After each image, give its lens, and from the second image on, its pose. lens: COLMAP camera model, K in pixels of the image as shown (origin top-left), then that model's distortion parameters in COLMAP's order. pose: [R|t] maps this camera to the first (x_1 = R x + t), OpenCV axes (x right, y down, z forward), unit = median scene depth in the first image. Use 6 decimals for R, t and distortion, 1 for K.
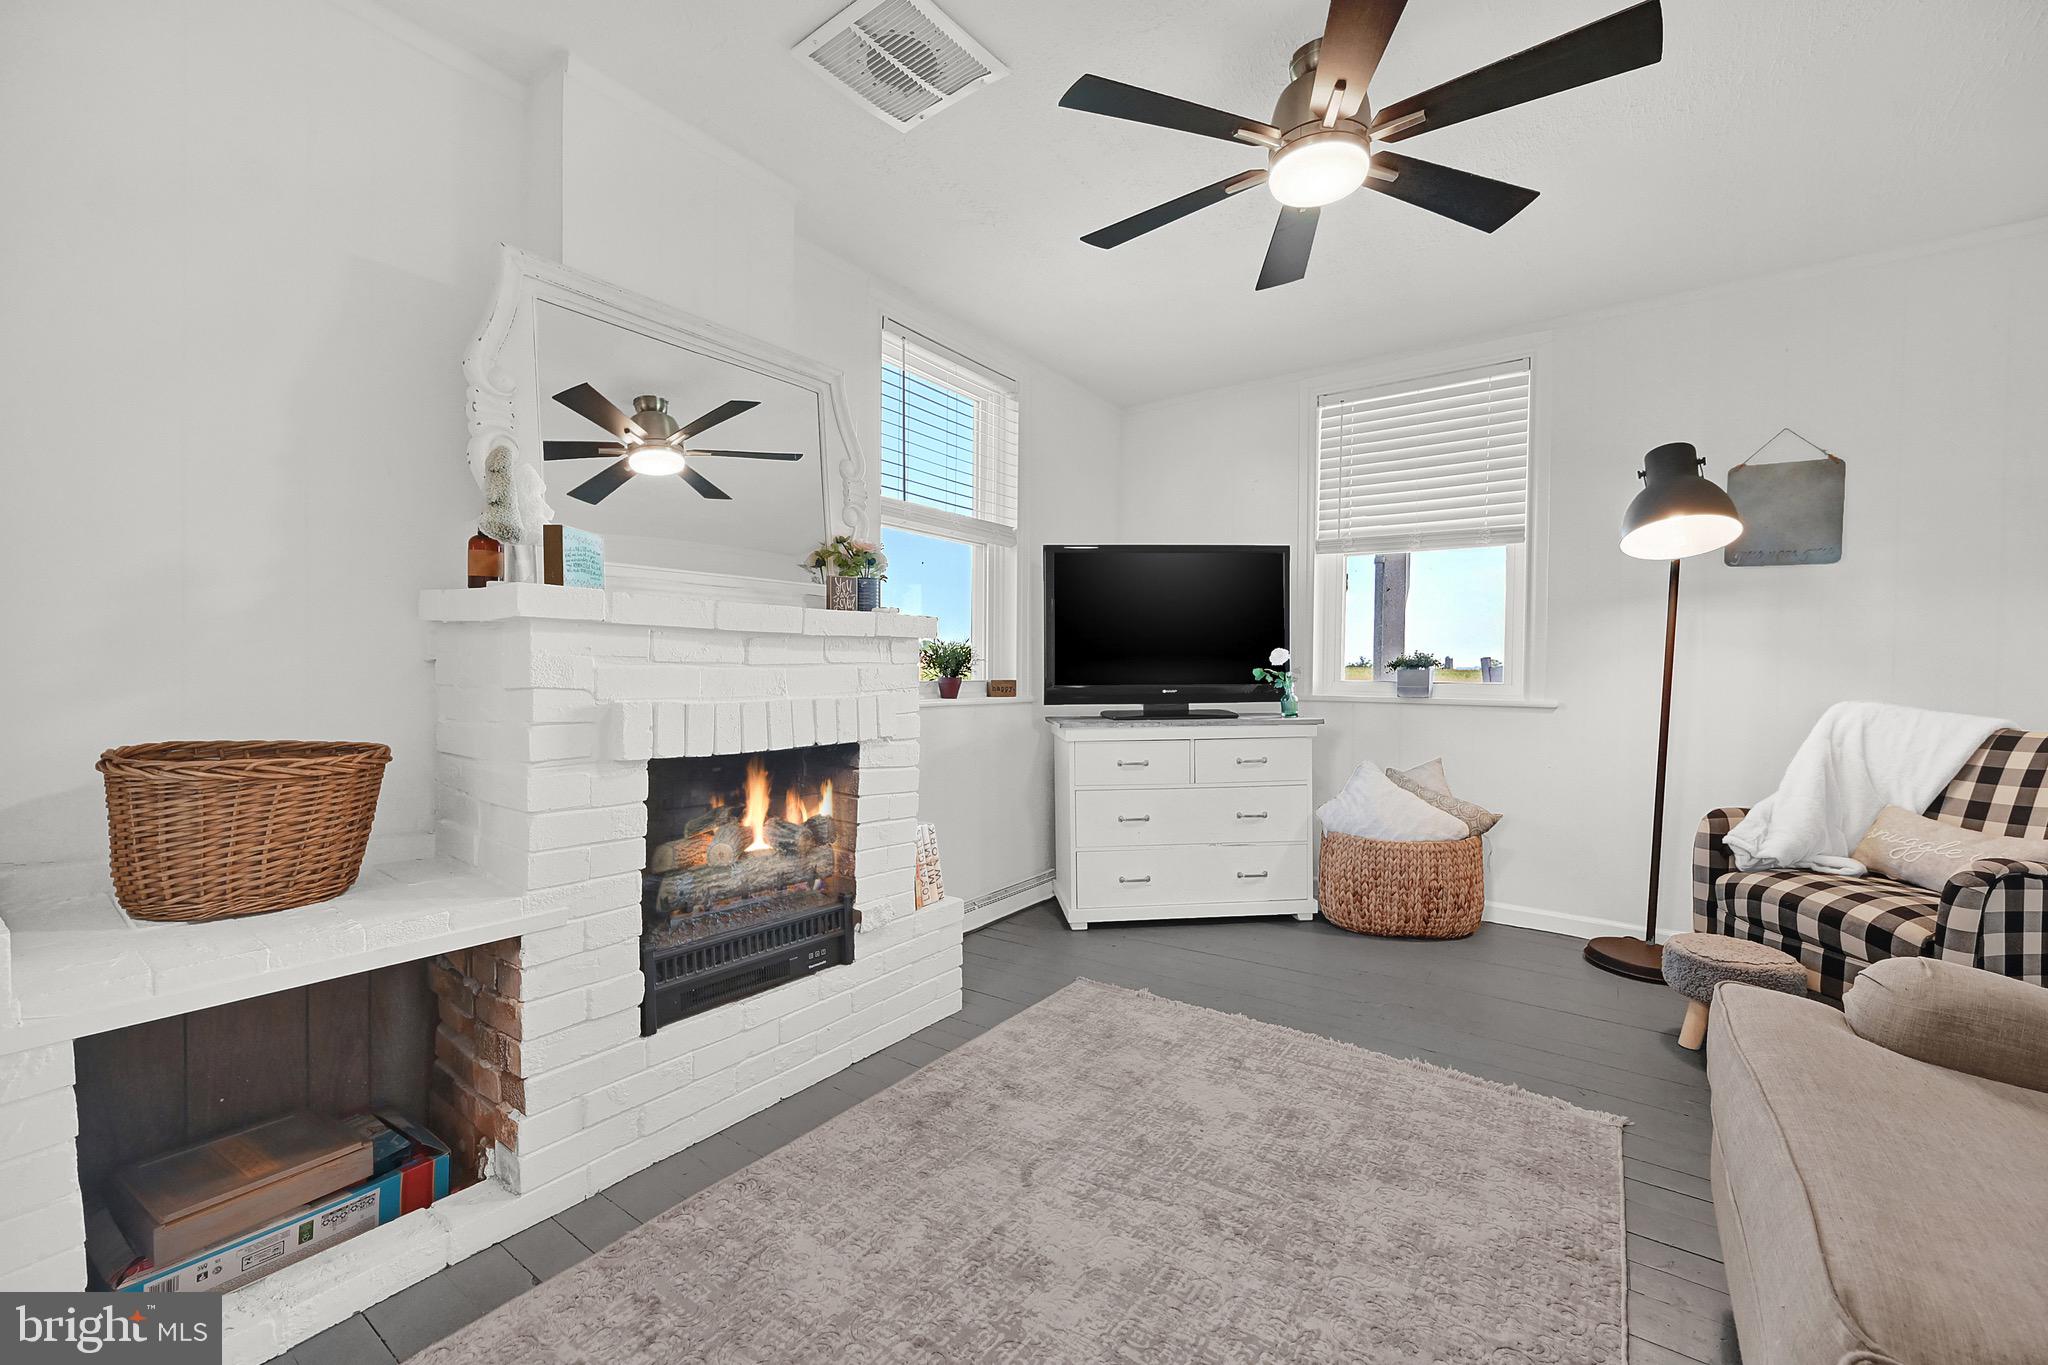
lens RADIAL K [[820.9, 0, 1021.7], [0, 820.9, 689.7], [0, 0, 1]] dist [-0.002273, -0.000179]
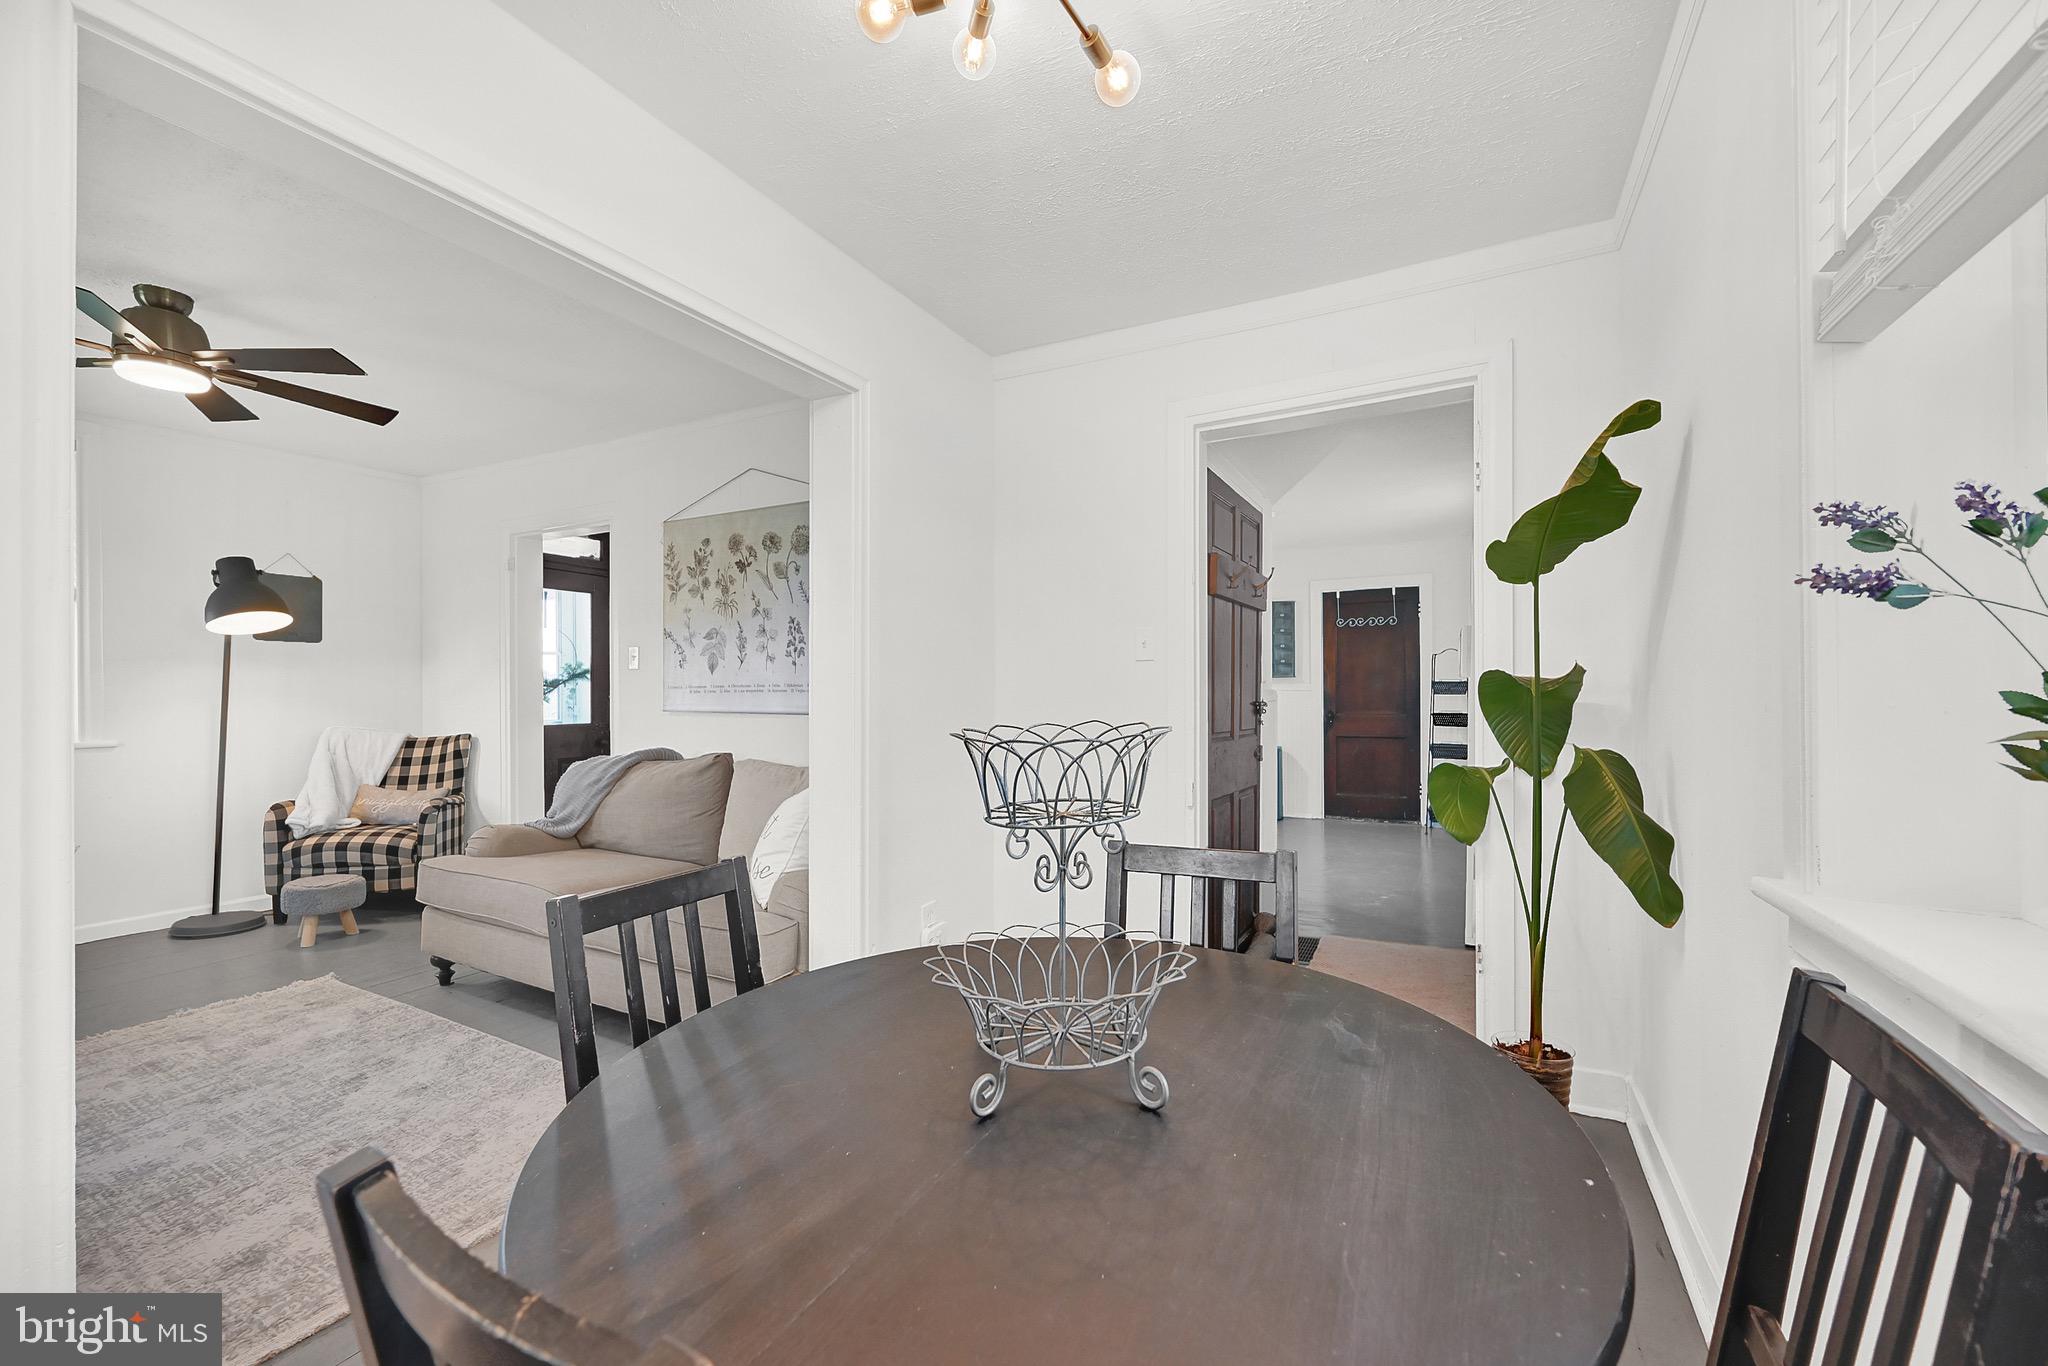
lens RADIAL K [[820.9, 0, 1015.7], [0, 820.9, 683.7], [0, 0, 1]] dist [-0.002273, -0.000179]
pose [[-0.126359, -0.004017, 0.991976, -0.894672], [0.030715, 0.999497, 0.007960, -0.049822], [-0.991509, 0.031474, -0.126172, -0.186262]]
